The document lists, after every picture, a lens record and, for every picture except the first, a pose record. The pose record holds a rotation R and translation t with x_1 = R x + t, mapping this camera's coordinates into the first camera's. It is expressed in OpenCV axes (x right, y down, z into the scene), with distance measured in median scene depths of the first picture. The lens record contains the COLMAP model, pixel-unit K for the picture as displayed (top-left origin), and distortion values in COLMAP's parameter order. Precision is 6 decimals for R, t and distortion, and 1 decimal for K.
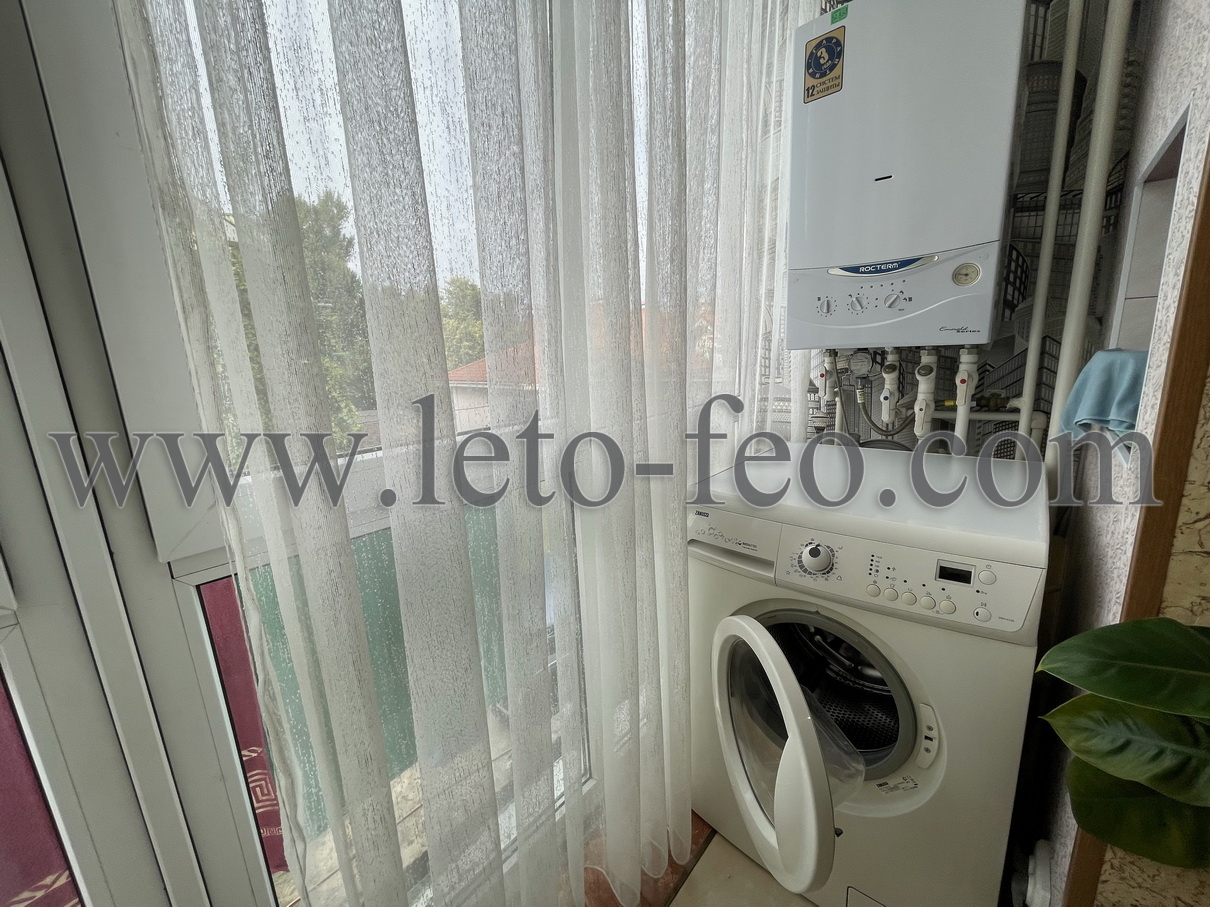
lens RADIAL K [[488.4, 0, 599.7], [0, 488.4, 455.9], [0, 0, 1]] dist [-0.001843, 0.000363]
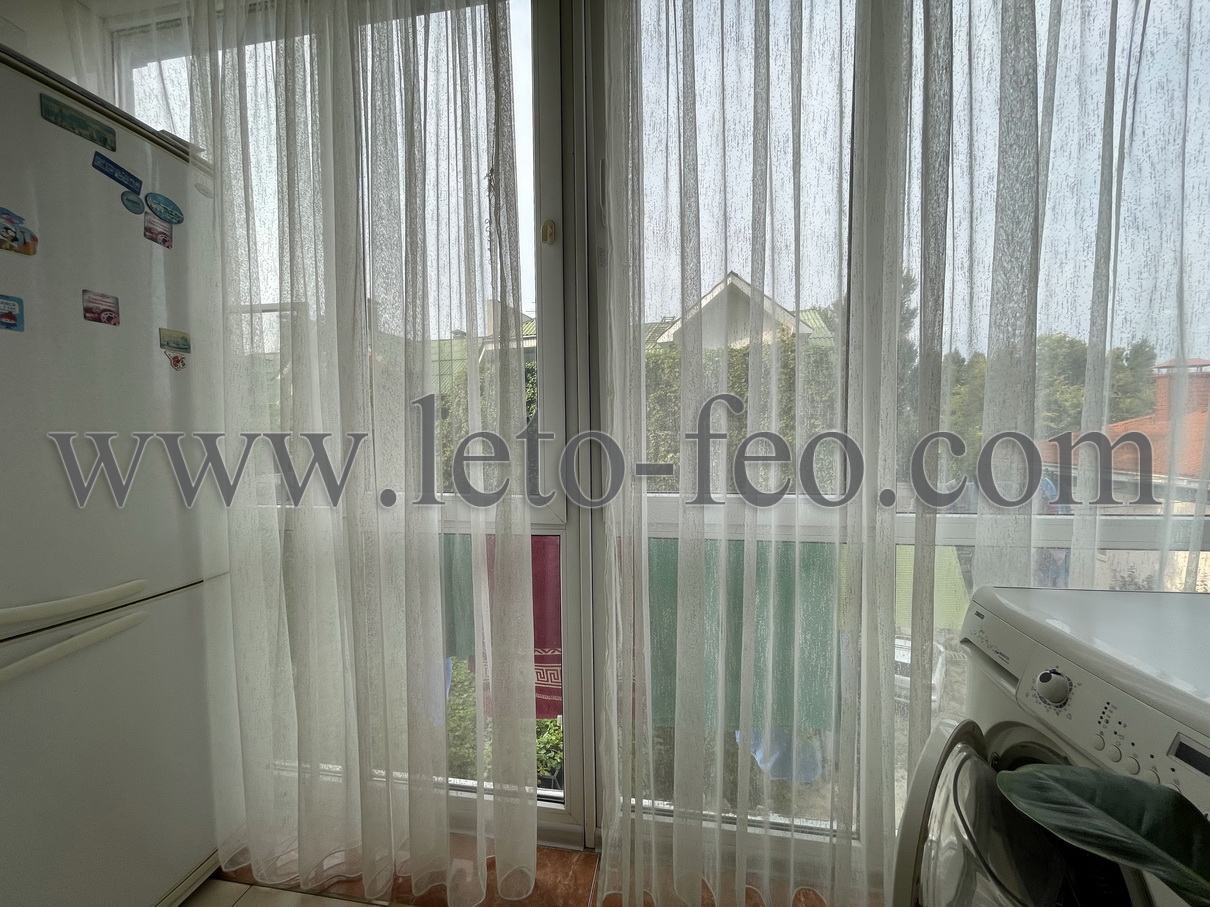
lens RADIAL K [[493.6, 0, 605.0], [0, 493.6, 453.5], [0, 0, 1]] dist [-0.001522, -0.000423]
pose [[0.535994, 0.079635, -0.840457, 0.741792], [-0.197302, 0.979787, -0.032991, -0.020858], [0.820842, 0.183507, 0.540872, -0.258564]]
